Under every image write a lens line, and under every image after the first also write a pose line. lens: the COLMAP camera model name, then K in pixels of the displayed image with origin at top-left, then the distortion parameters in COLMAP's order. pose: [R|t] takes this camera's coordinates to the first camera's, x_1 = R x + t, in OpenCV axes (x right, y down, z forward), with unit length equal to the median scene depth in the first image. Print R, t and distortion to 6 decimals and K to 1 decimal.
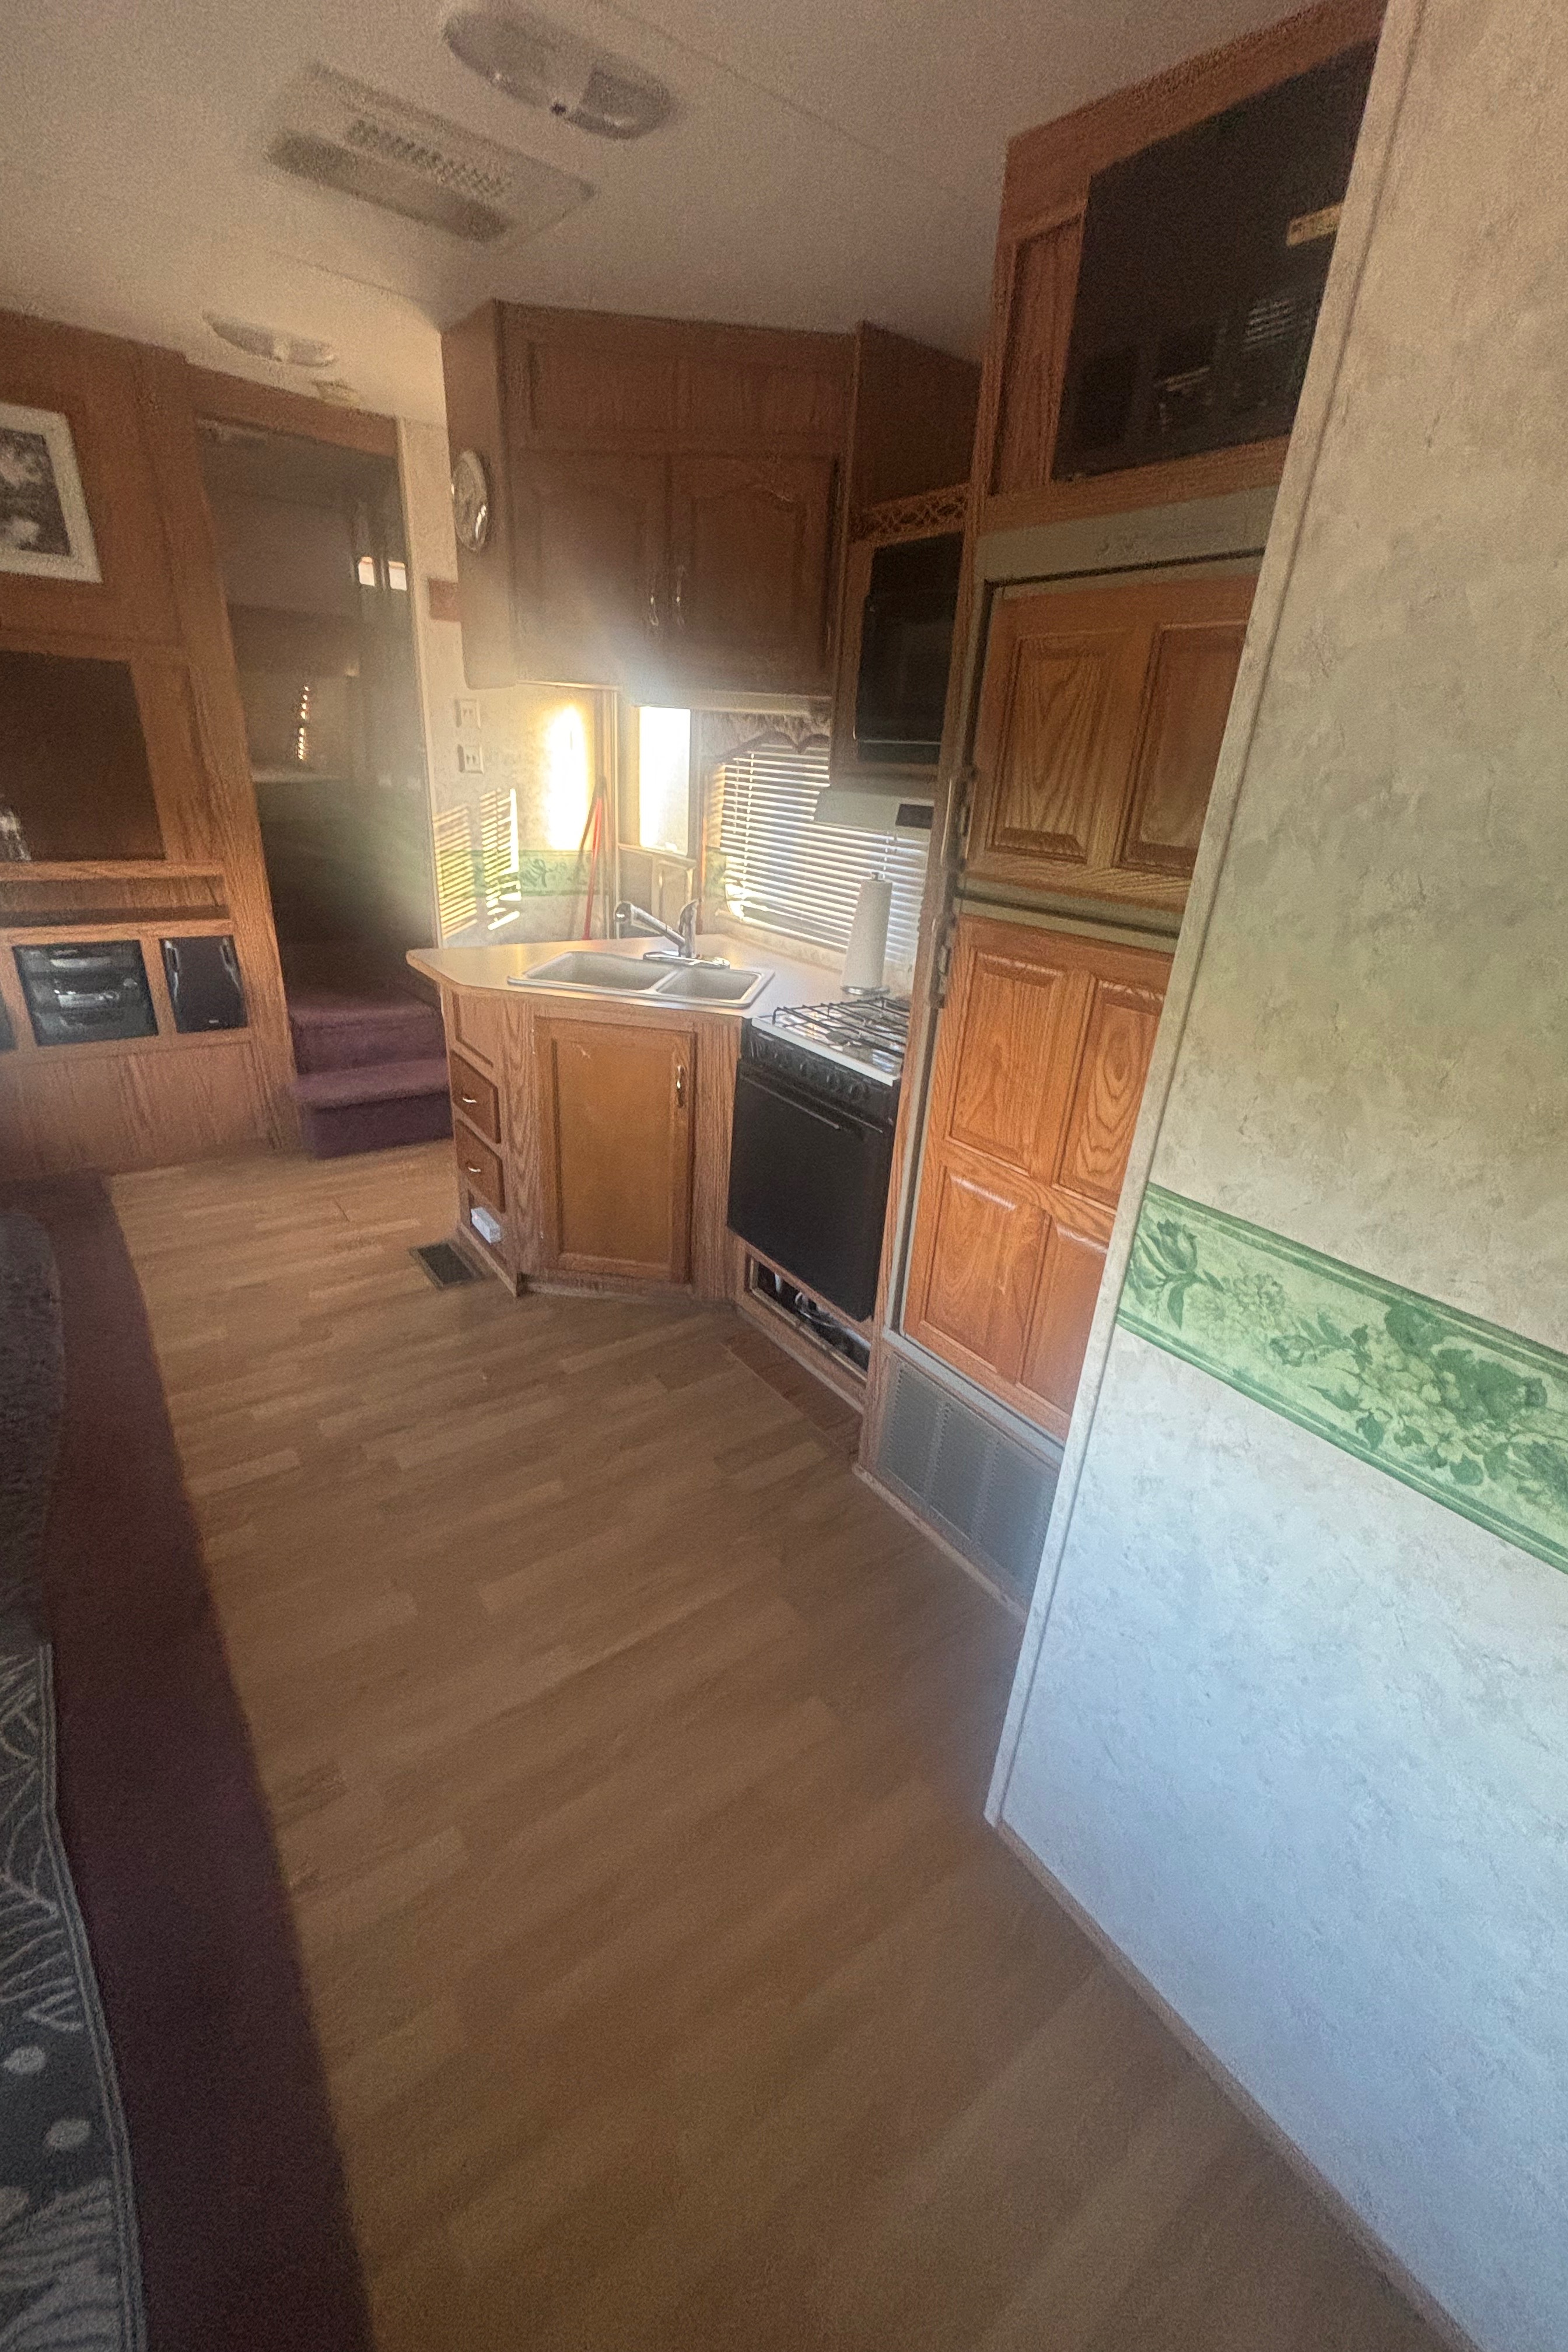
lens RADIAL K [[946.3, 0, 784.0], [0, 946.3, 1176.0], [0, 0, 1]] dist [0.011474, -0.000034]
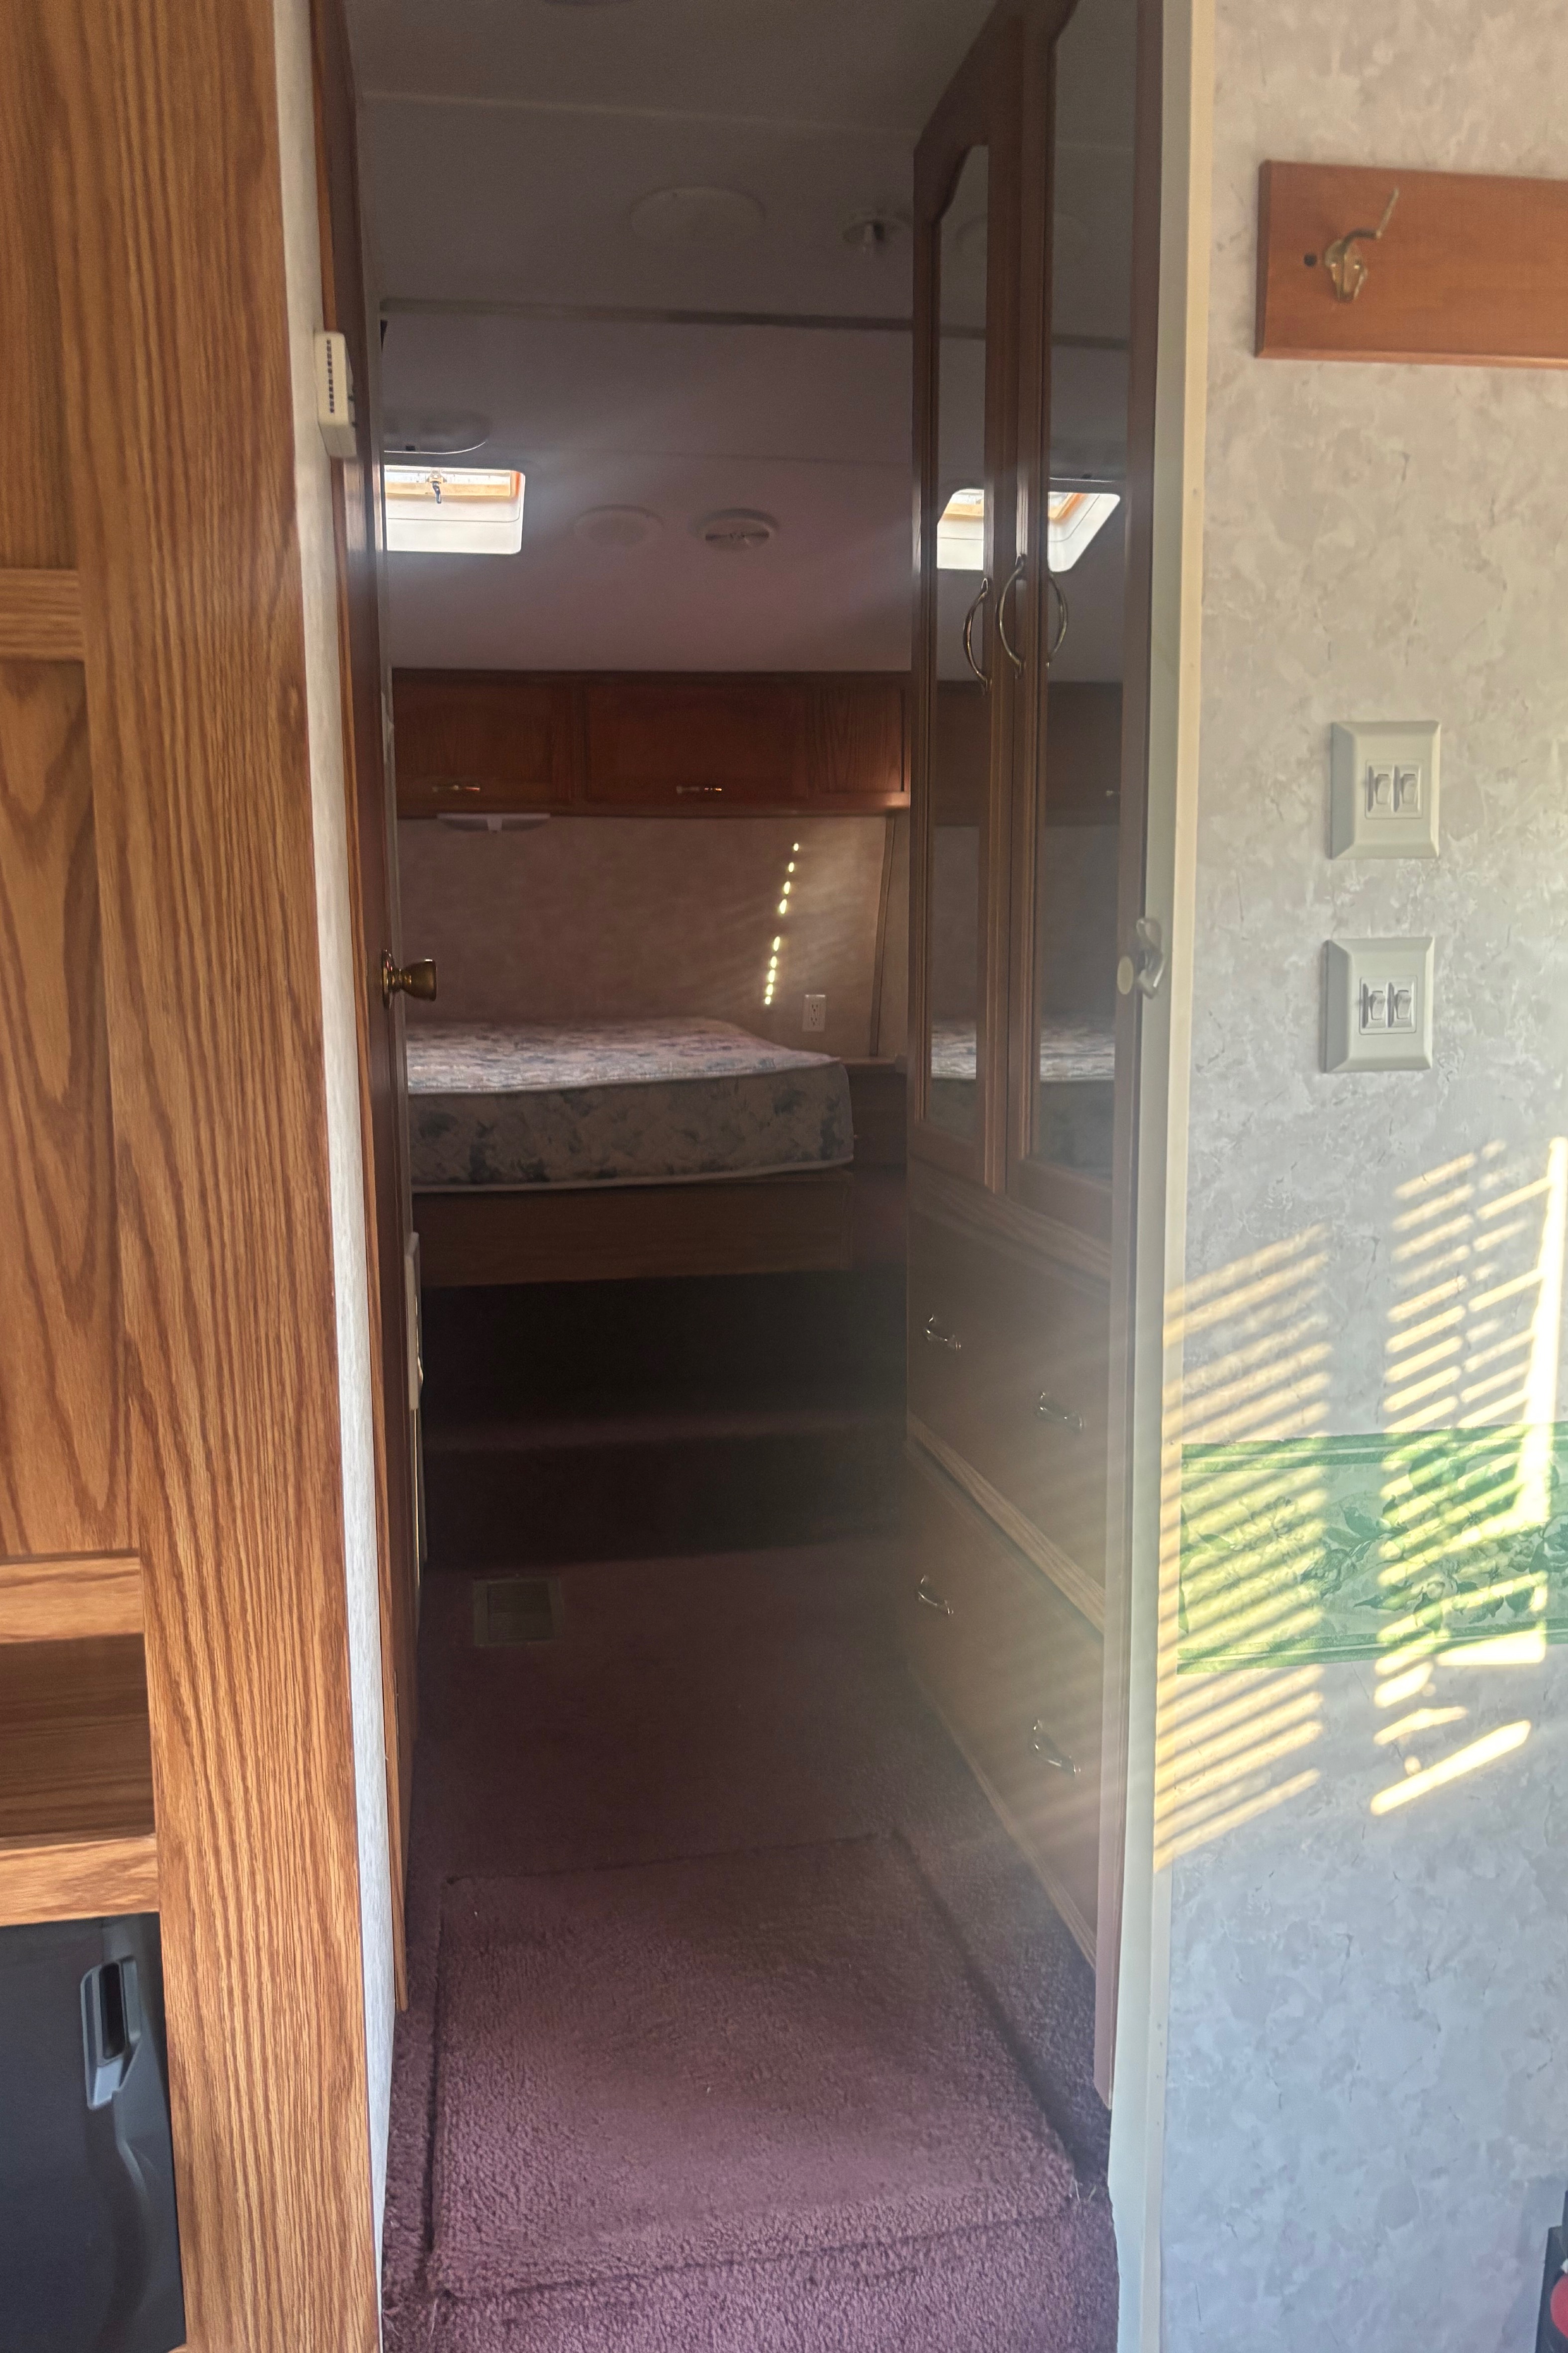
lens RADIAL K [[1732.1, 0, 784.0], [0, 1732.1, 1176.5], [0, 0, 1]] dist [-0.006073, -0.001547]
pose [[0.892819, -0.009503, -0.450316, -0.260600], [-0.119184, 0.959157, -0.256542, -0.281667], [0.434361, 0.282716, 0.855221, 0.614636]]
